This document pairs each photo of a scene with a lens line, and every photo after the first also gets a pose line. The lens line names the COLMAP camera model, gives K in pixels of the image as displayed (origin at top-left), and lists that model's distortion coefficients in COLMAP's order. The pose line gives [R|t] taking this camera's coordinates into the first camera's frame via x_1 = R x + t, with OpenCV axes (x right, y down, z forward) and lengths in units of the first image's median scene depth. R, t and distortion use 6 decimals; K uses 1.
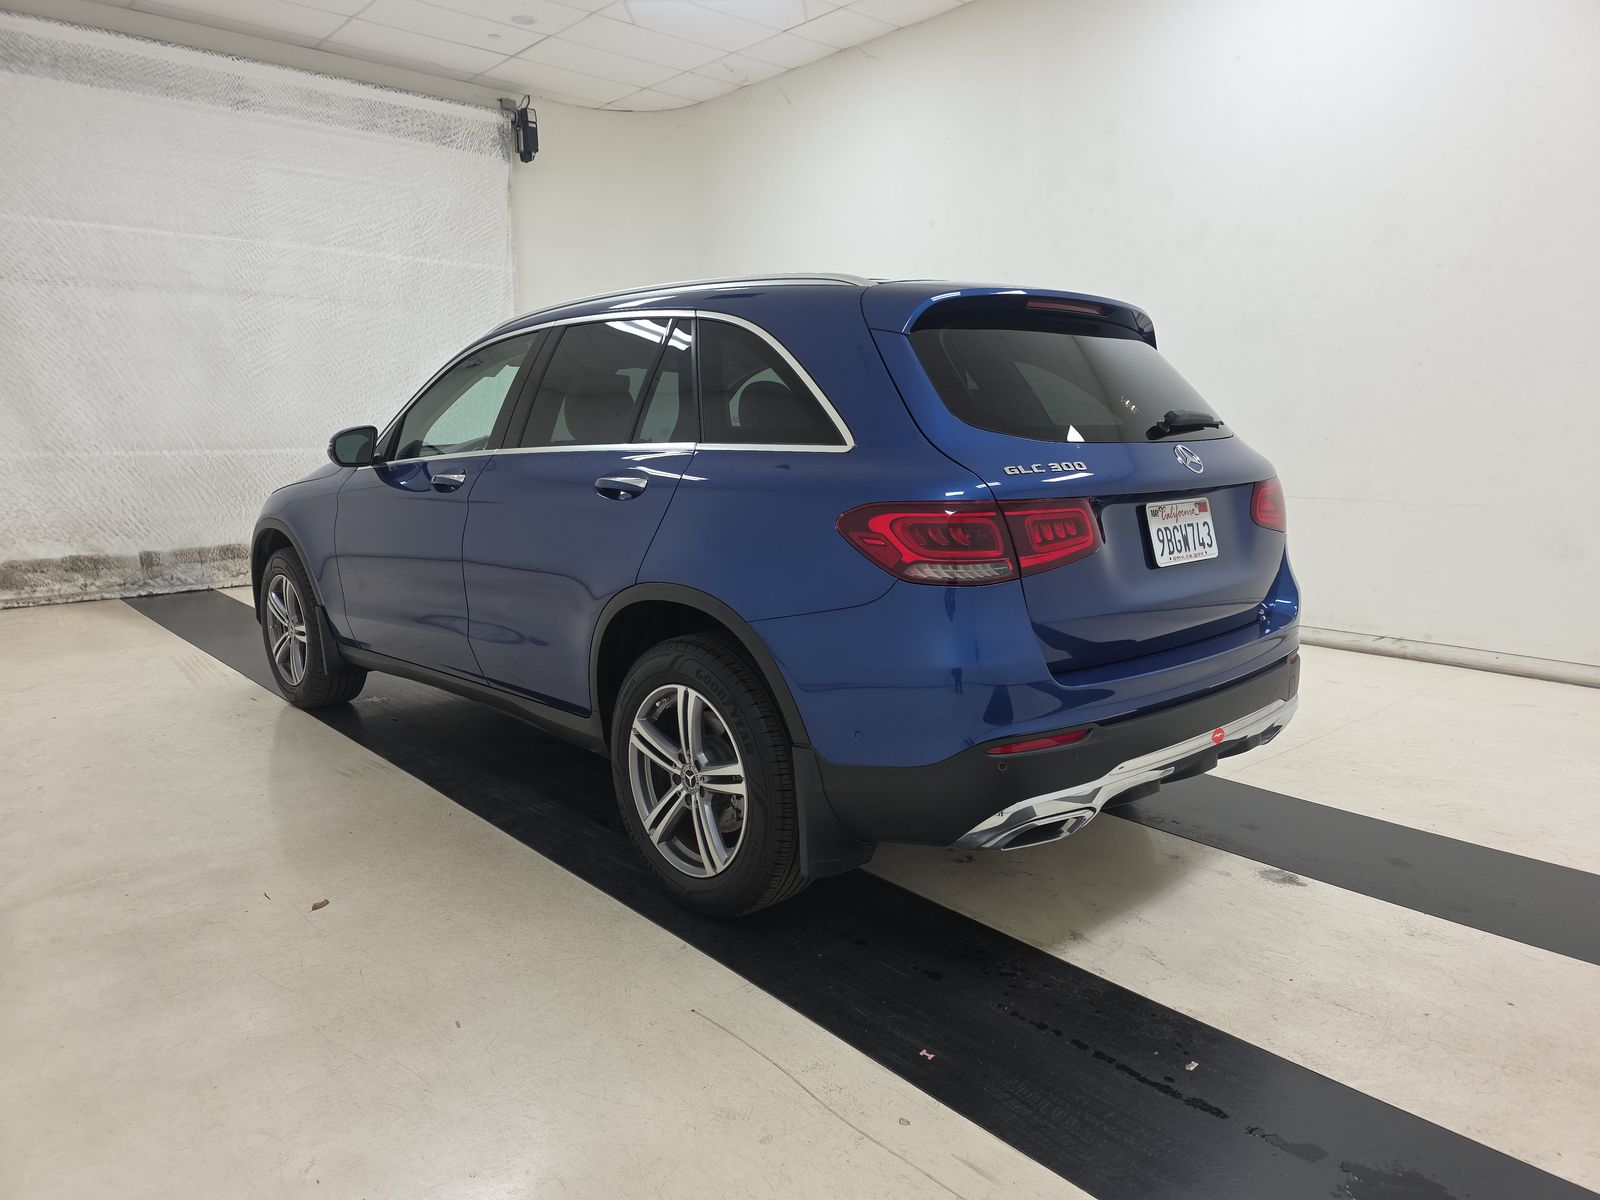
lens RADIAL K [[1059.9, 0, 800.0], [0, 1059.9, 600.0], [0, 0, 1]] dist [0.036110, -0.022671]
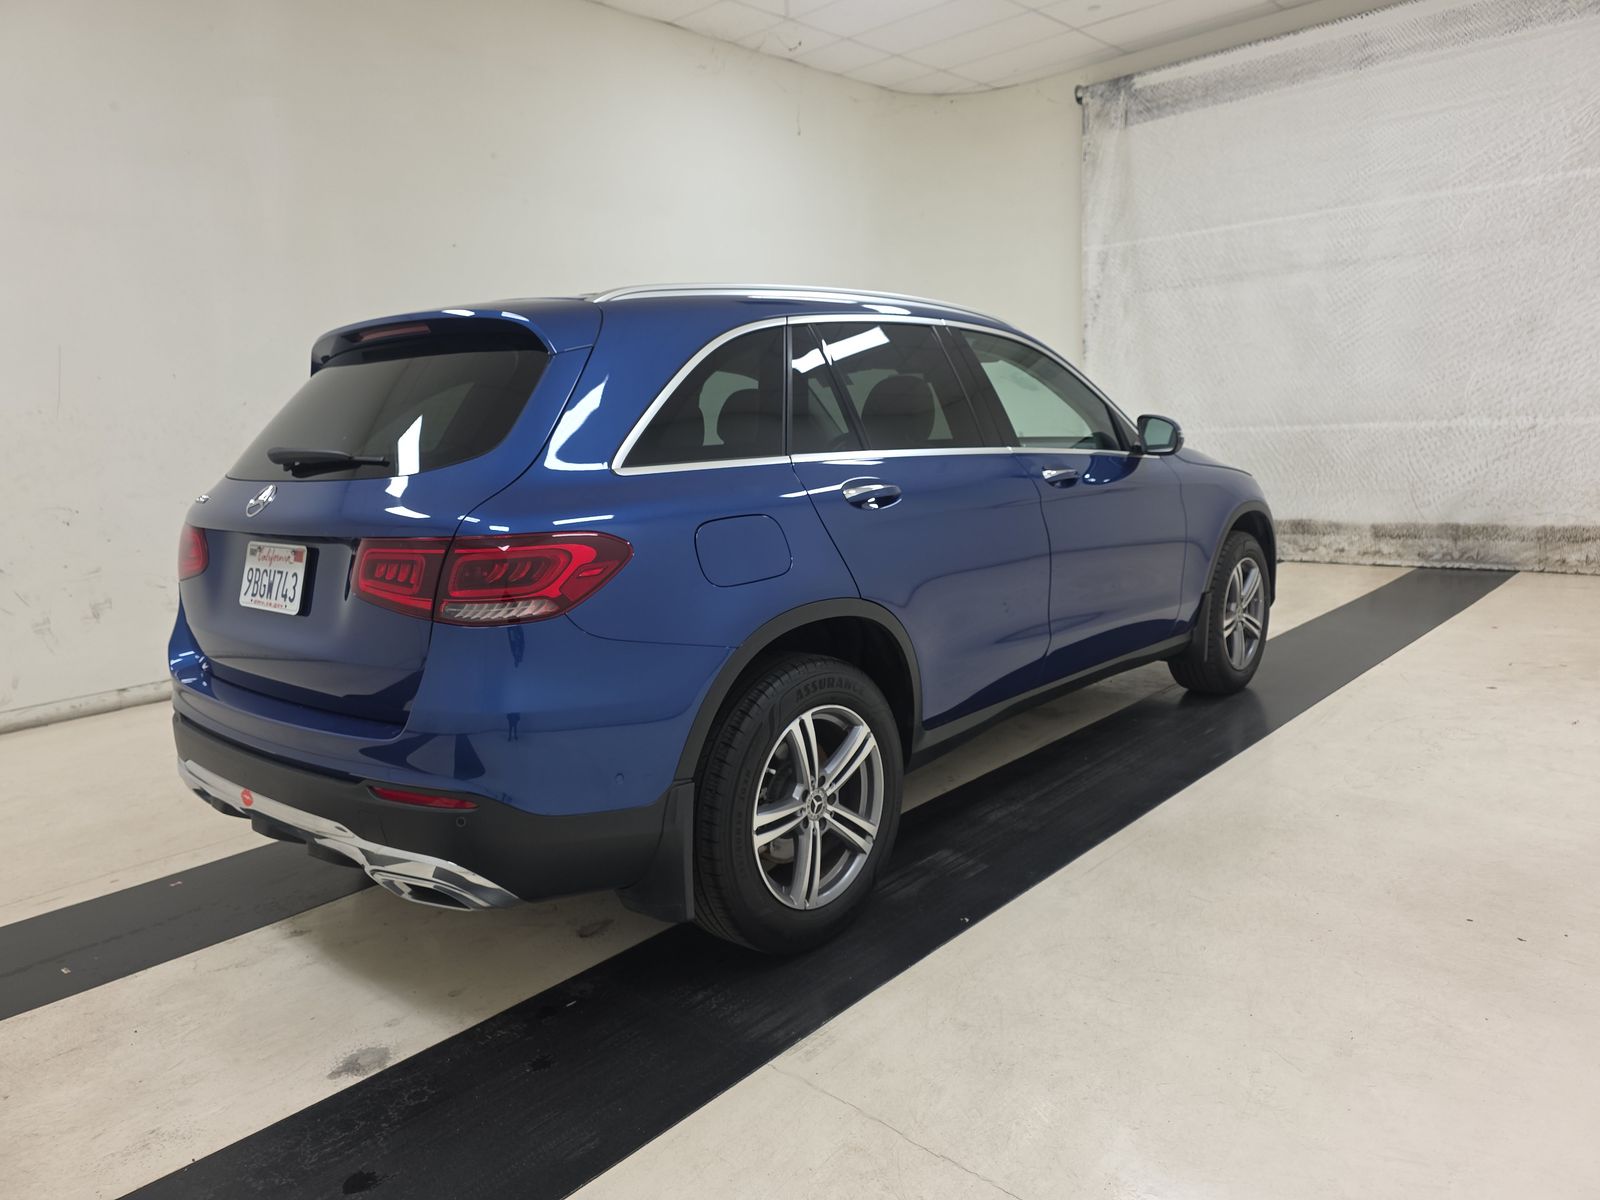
lens RADIAL K [[1077.5, 0, 827.5], [0, 1077.5, 593.9], [0, 0, 1]] dist [0.033369, -0.026212]
pose [[0.119854, 0.157774, -0.980175, 0.449773], [-0.117820, 0.982575, 0.143753, -0.081155], [0.985776, 0.098255, 0.136354, 0.448292]]
